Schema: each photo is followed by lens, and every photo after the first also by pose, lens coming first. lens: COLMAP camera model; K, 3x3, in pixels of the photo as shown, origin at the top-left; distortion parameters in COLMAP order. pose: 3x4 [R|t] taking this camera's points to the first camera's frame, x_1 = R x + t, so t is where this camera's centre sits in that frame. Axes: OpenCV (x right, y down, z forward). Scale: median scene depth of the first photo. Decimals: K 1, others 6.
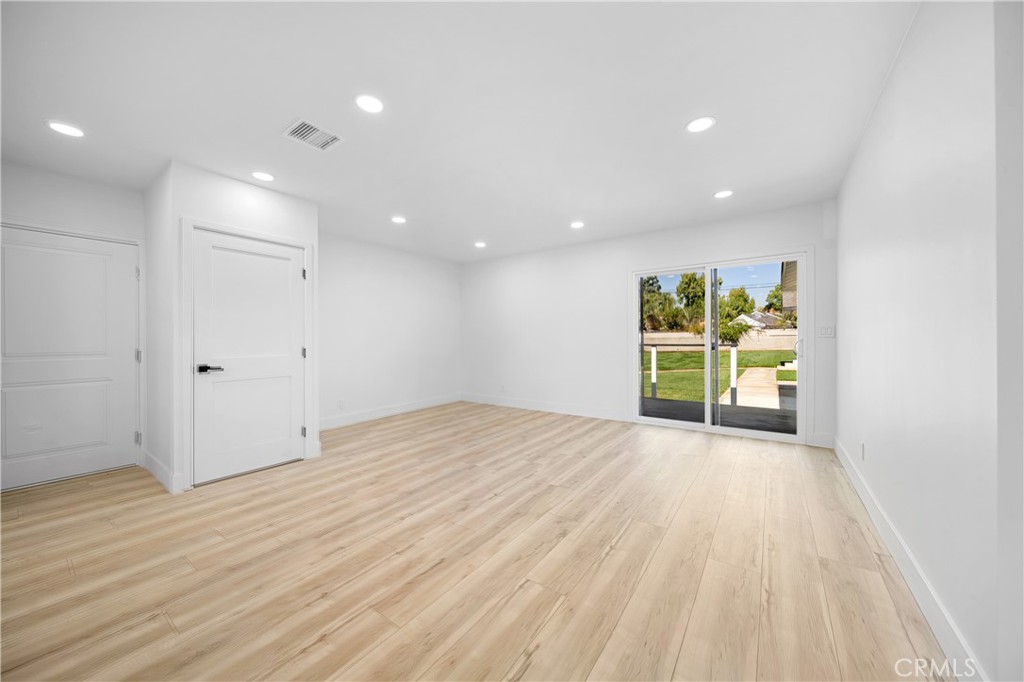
lens RADIAL K [[357.0, 0, 512.7], [0, 357.0, 339.7], [0, 0, 1]] dist [-0.000962, -0.000046]
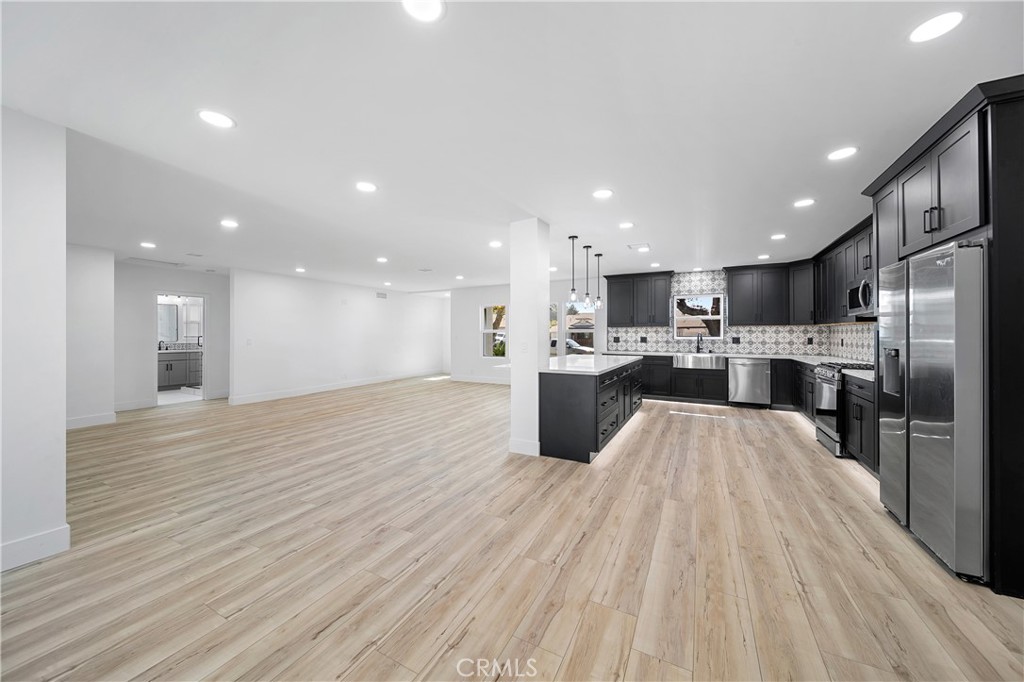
lens RADIAL K [[357.0, 0, 511.5], [0, 357.0, 338.7], [0, 0, 1]] dist [-0.000962, -0.000046]
pose [[-0.989483, 0.004965, -0.144567, -0.554169], [0.005029, 0.999987, -0.000081, -0.065795], [0.144565, -0.000807, -0.989495, 1.969230]]
